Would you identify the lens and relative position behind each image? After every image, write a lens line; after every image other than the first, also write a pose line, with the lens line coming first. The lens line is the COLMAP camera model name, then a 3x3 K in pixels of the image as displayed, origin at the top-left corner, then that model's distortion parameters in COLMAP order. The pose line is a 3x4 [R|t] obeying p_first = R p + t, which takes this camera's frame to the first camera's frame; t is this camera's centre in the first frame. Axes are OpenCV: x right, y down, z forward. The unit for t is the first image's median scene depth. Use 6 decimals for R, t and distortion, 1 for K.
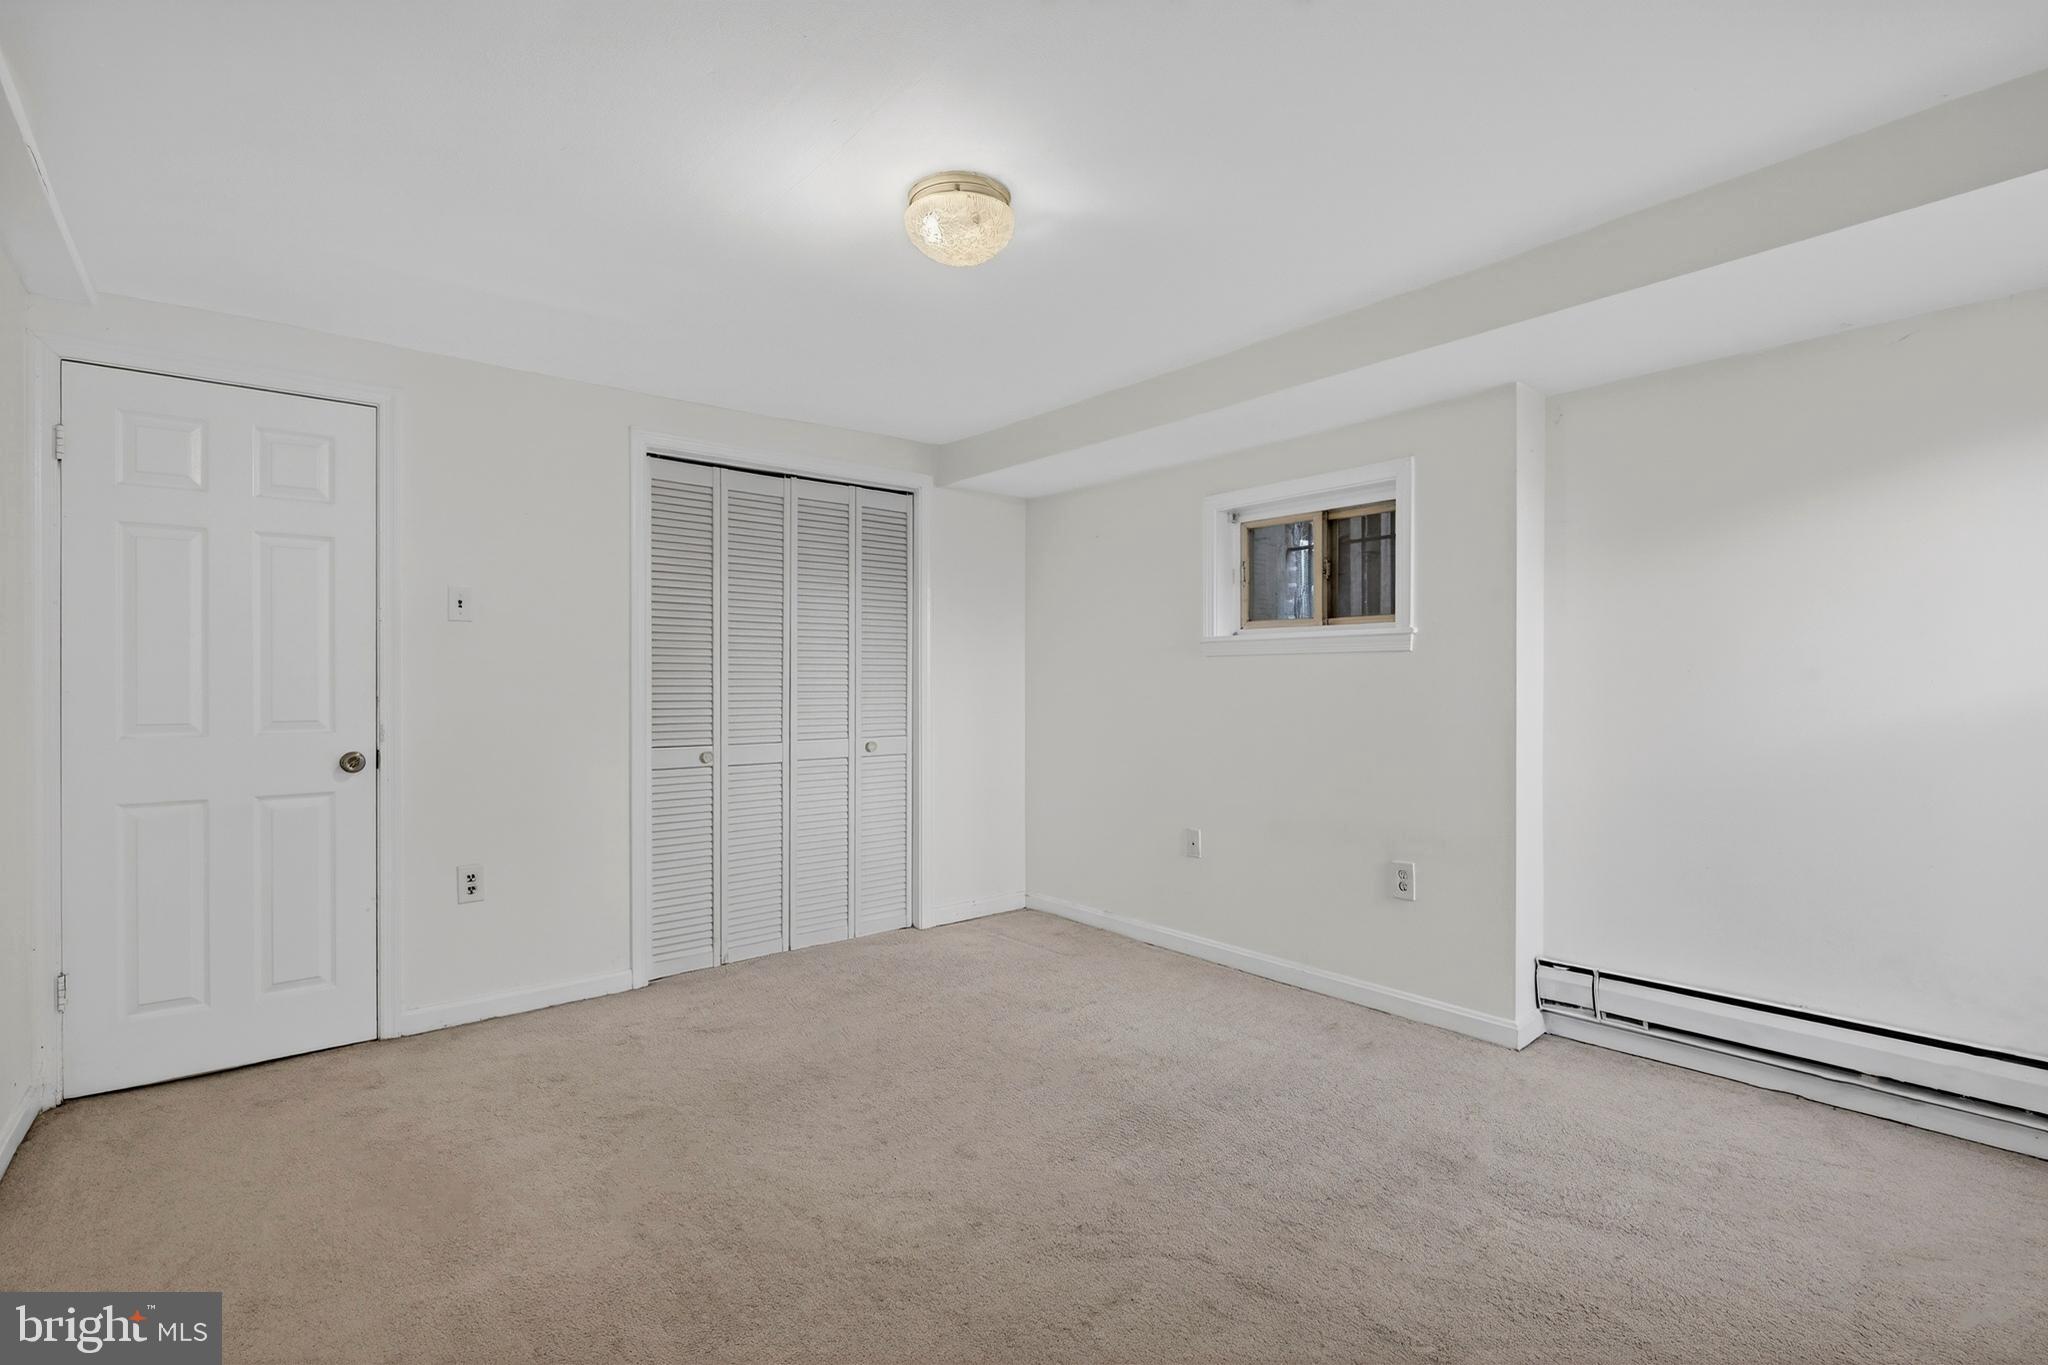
lens RADIAL K [[949.6, 0, 1028.6], [0, 949.6, 675.4], [0, 0, 1]] dist [-0.000065, 0.000329]
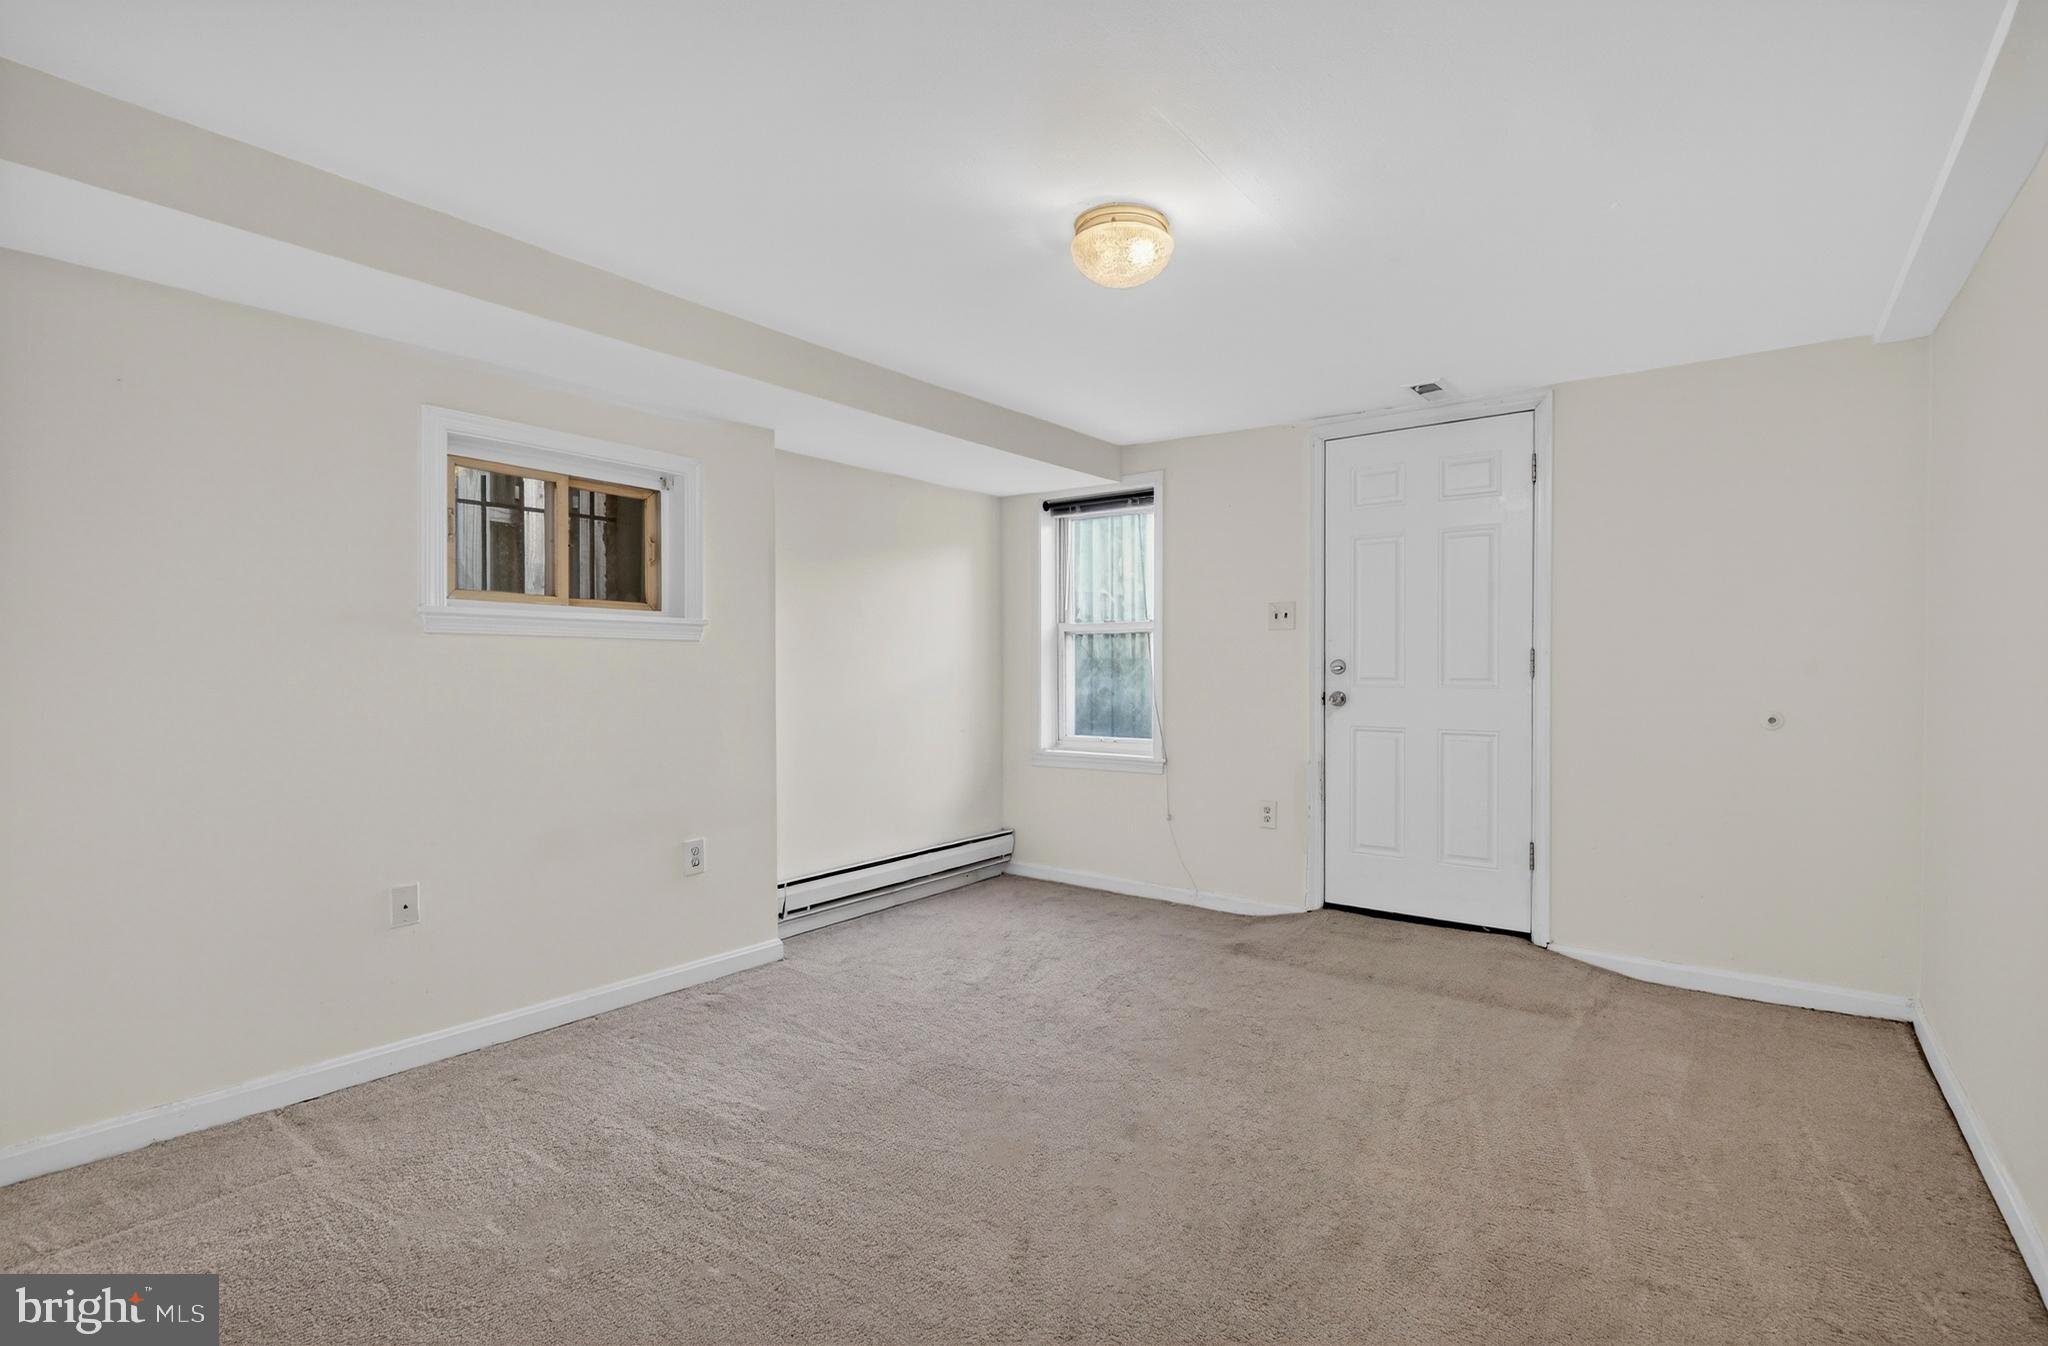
lens RADIAL K [[949.5, 0, 1024.1], [0, 949.5, 676.6], [0, 0, 1]] dist [-0.002694, -0.000232]
pose [[-0.224493, -0.005079, 0.974463, -0.658625], [-0.006847, 0.999970, 0.003635, 0.007219], [-0.974452, -0.005856, -0.224521, 0.803425]]
